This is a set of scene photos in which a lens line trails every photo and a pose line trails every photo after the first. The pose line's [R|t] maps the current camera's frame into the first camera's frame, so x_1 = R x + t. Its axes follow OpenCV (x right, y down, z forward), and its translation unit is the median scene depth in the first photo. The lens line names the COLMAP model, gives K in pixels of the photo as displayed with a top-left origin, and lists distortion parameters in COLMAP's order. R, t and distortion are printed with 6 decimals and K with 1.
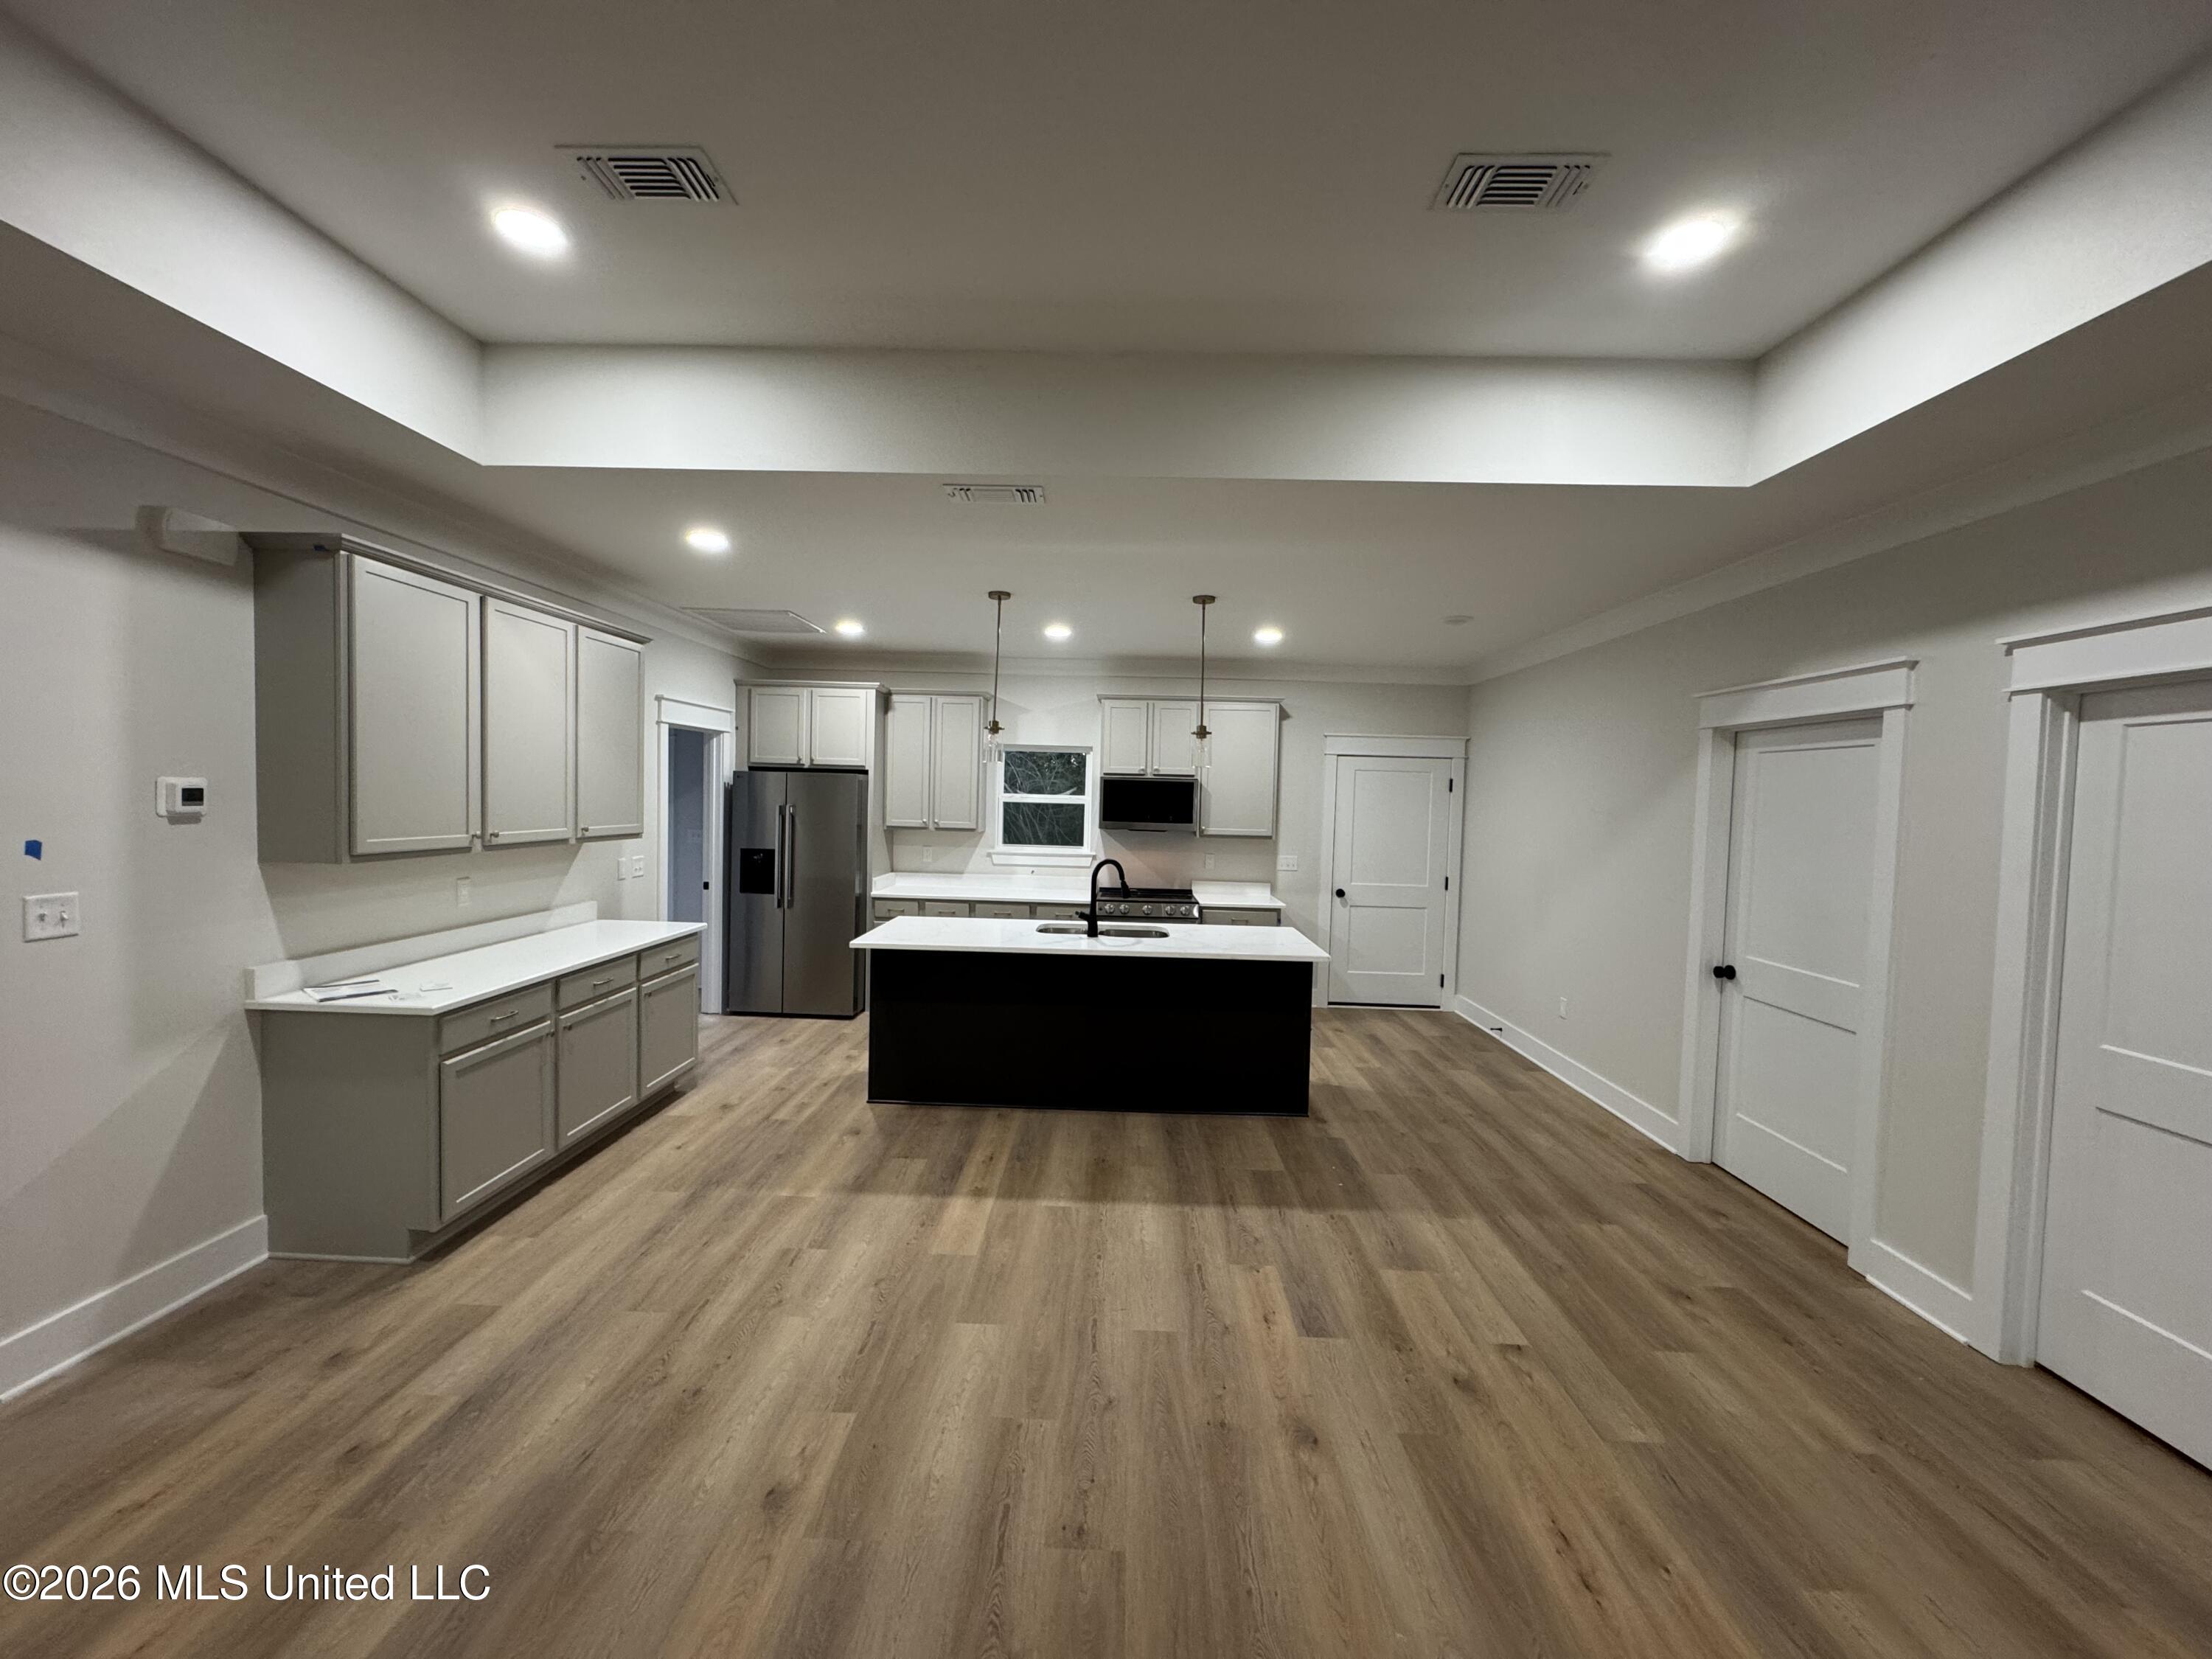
lens RADIAL K [[876.4, 0, 1103.7], [0, 876.4, 830.7], [0, 0, 1]] dist [-0.000147, -0.000240]
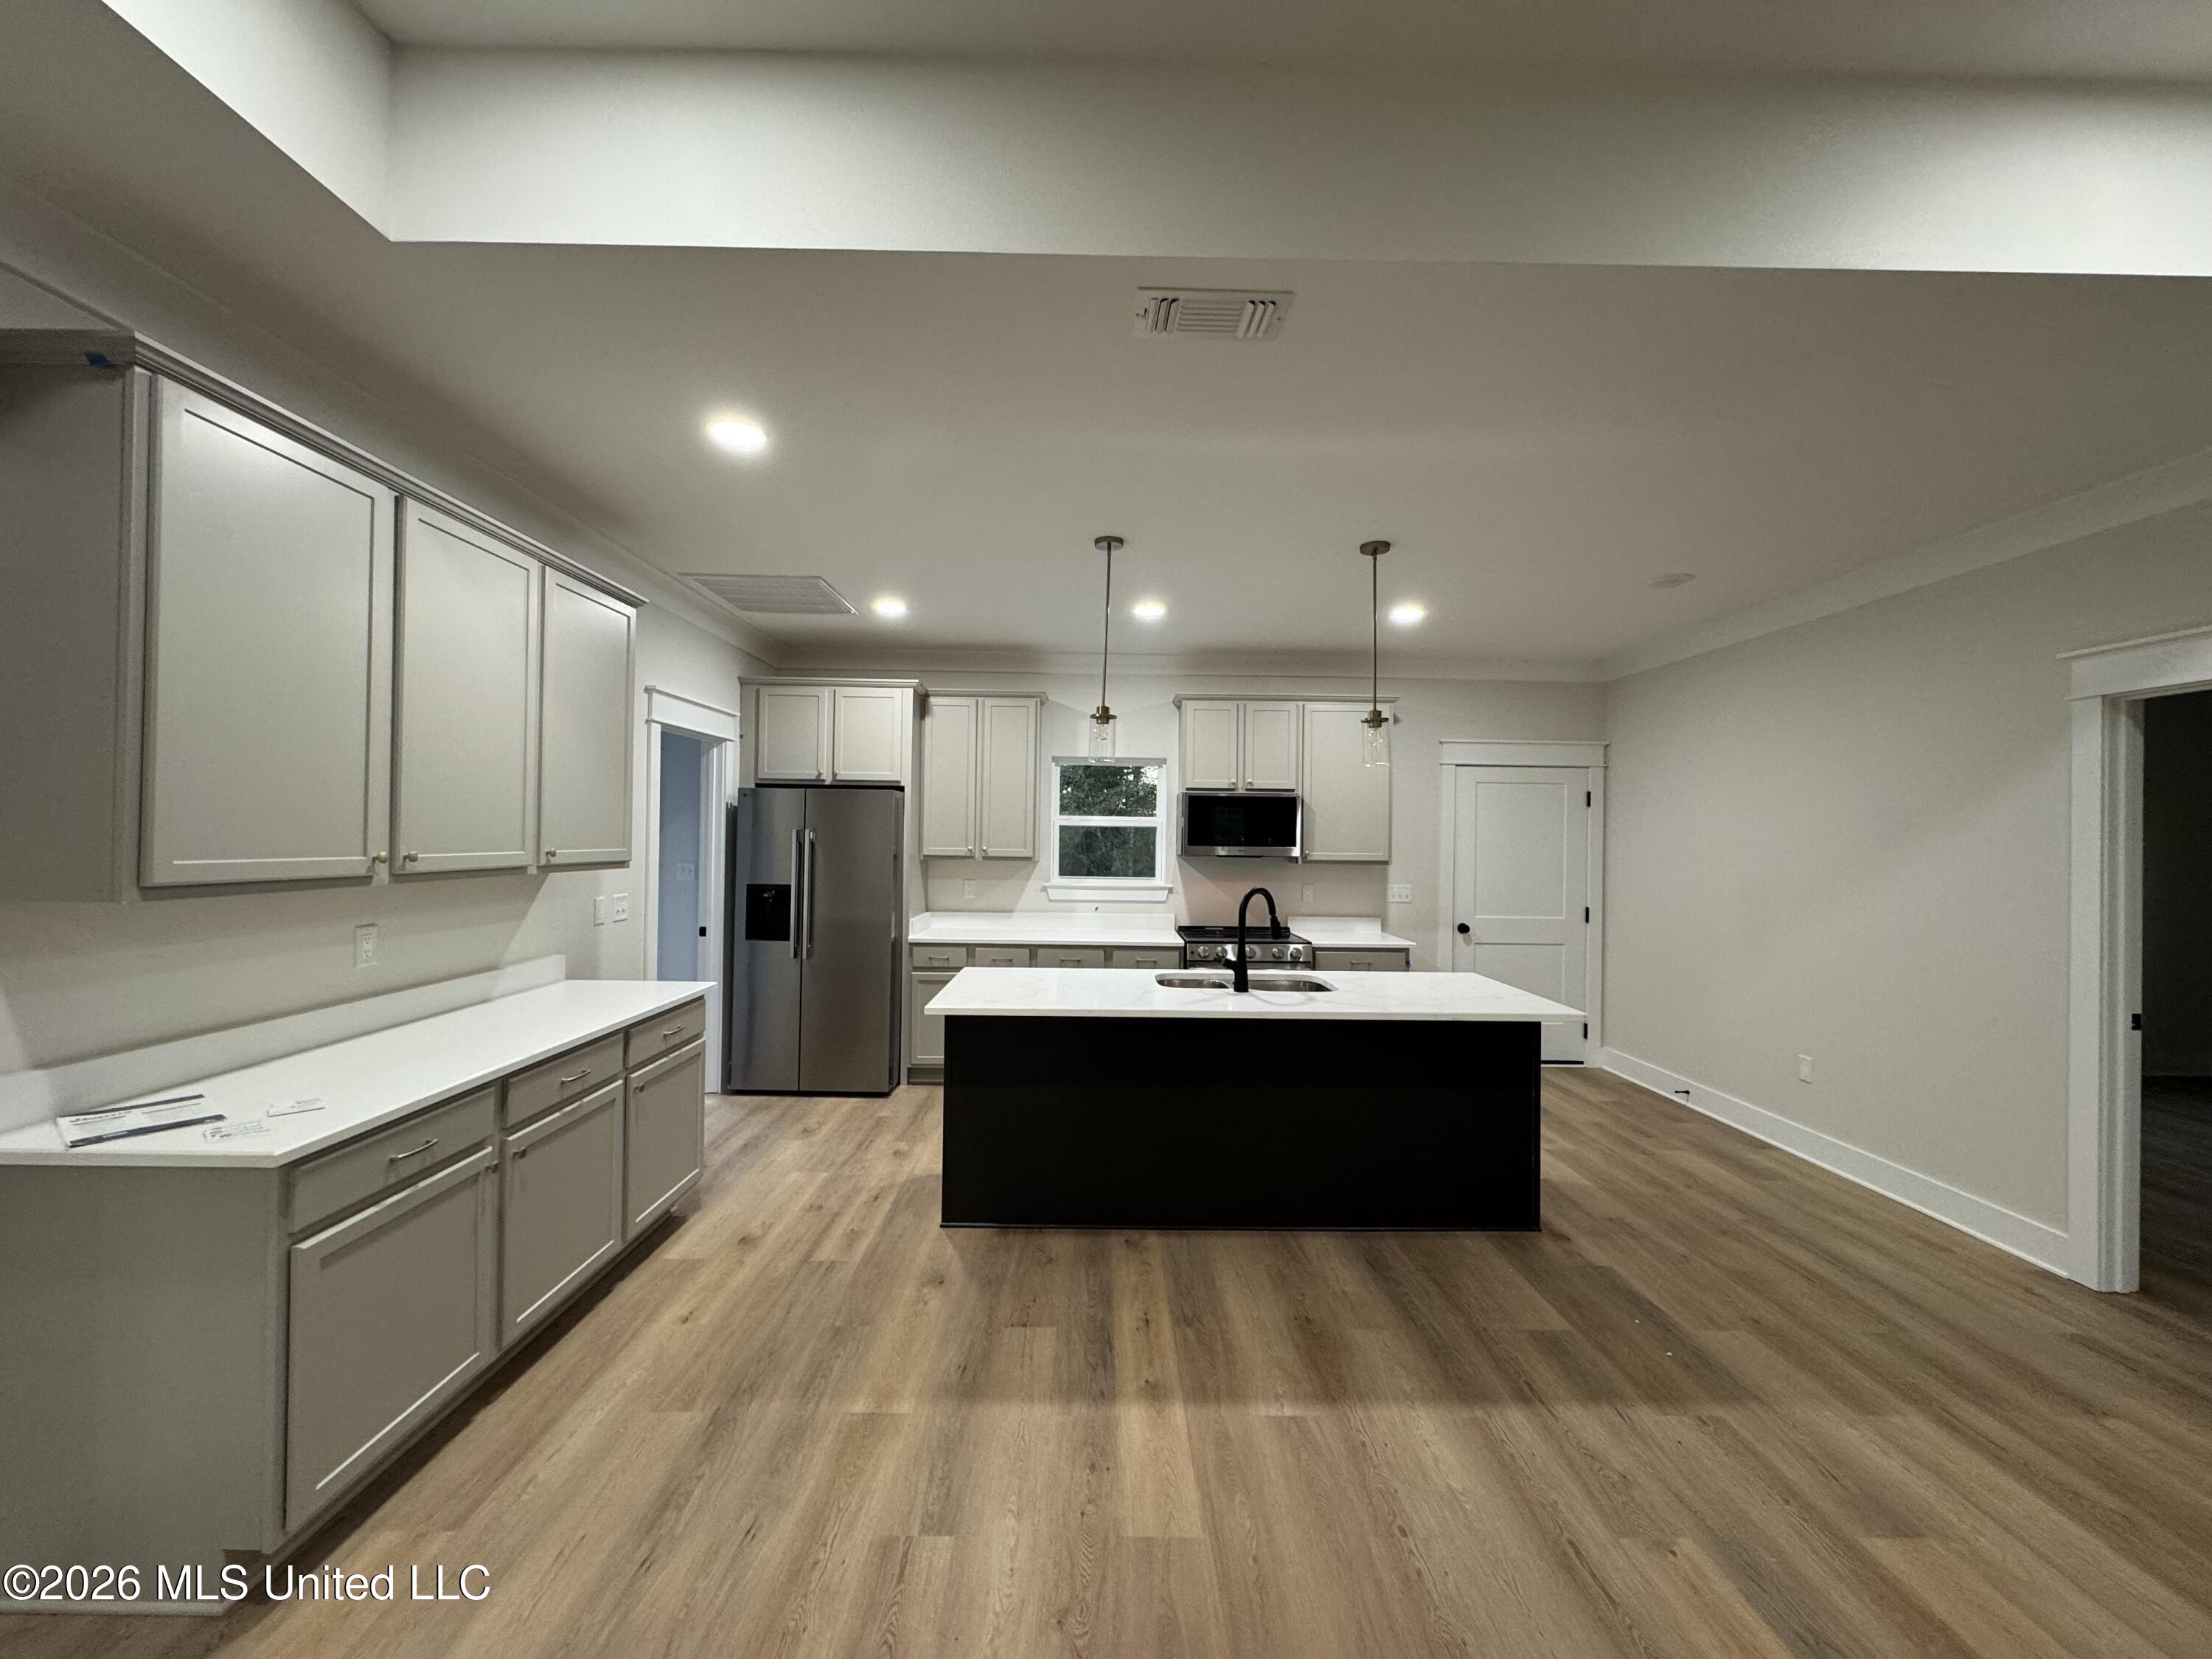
lens RADIAL K [[876.4, 0, 1105.5], [0, 876.4, 830.5], [0, 0, 1]] dist [-0.000147, -0.000240]
pose [[0.999389, -0.012561, 0.032610, -0.194063], [0.014040, 0.998865, -0.045515, 0.021019], [-0.032001, 0.045945, 0.998431, 0.323504]]
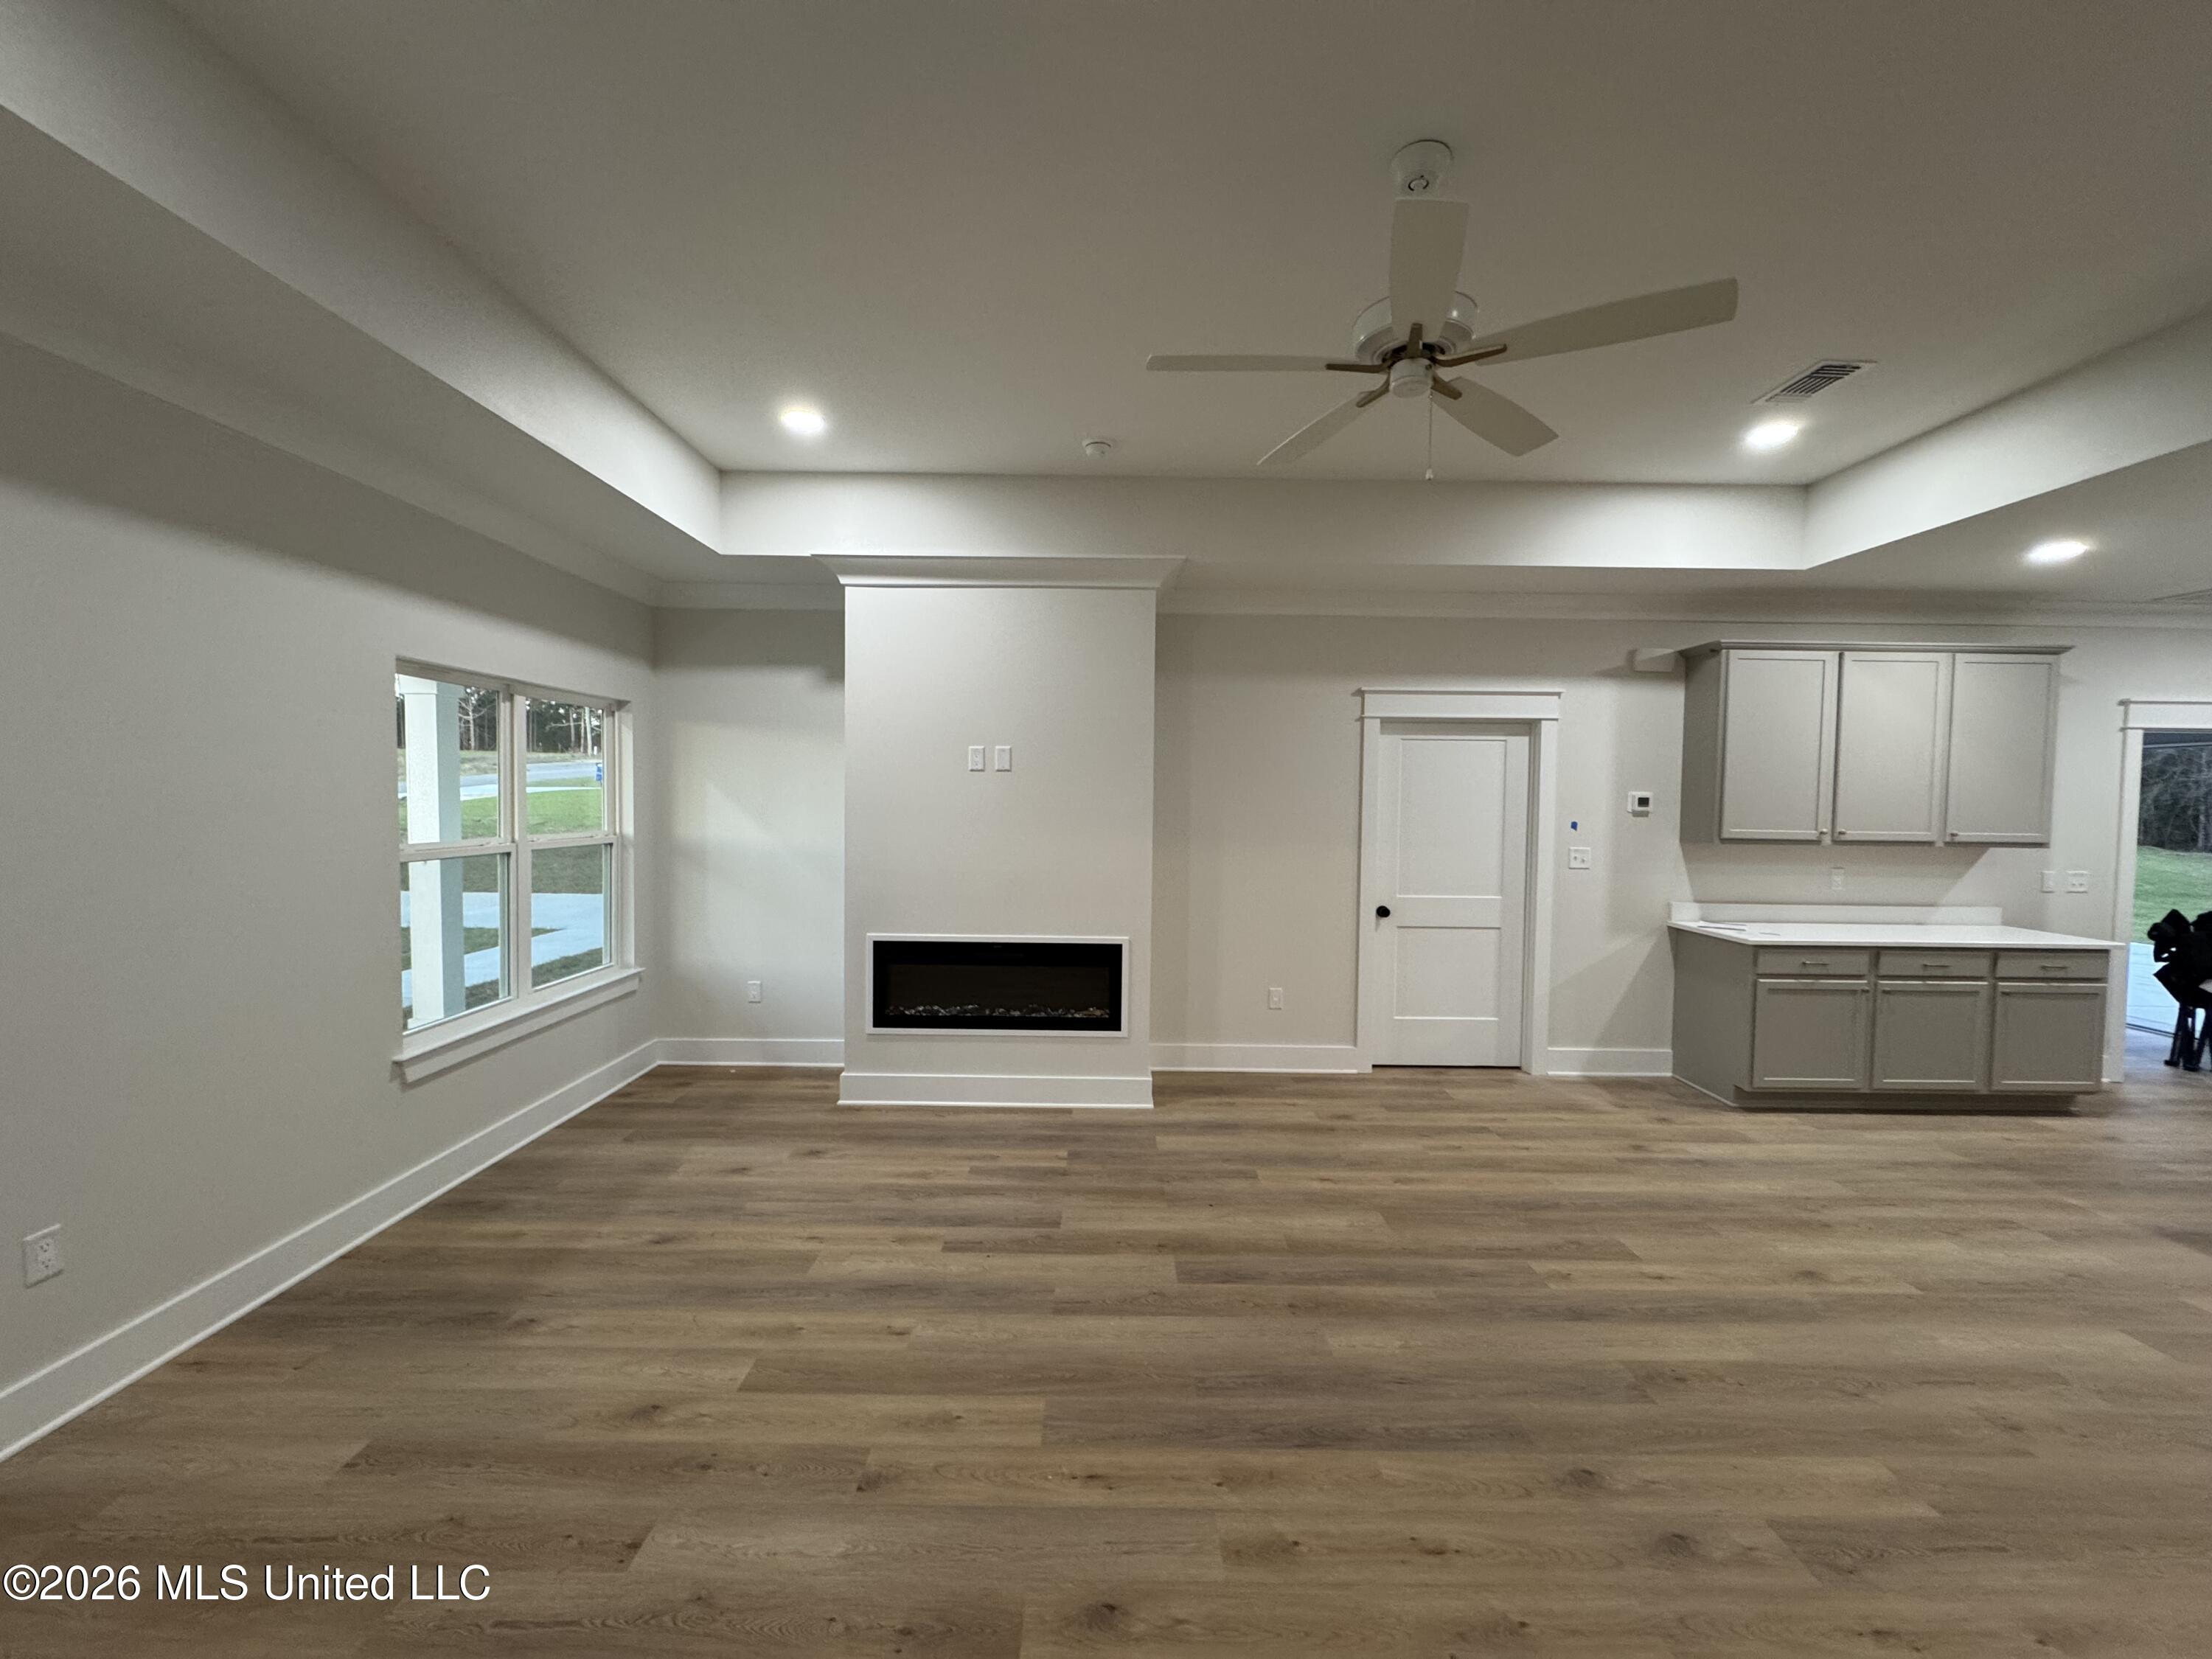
lens RADIAL K [[876.4, 0, 1108.6], [0, 876.4, 827.4], [0, 0, 1]] dist [-0.000147, -0.000240]
pose [[0.030396, 0.010677, -0.999481, 0.567663], [-0.053726, 0.998515, 0.009033, 0.042863], [0.998093, 0.053424, 0.030925, -0.130132]]
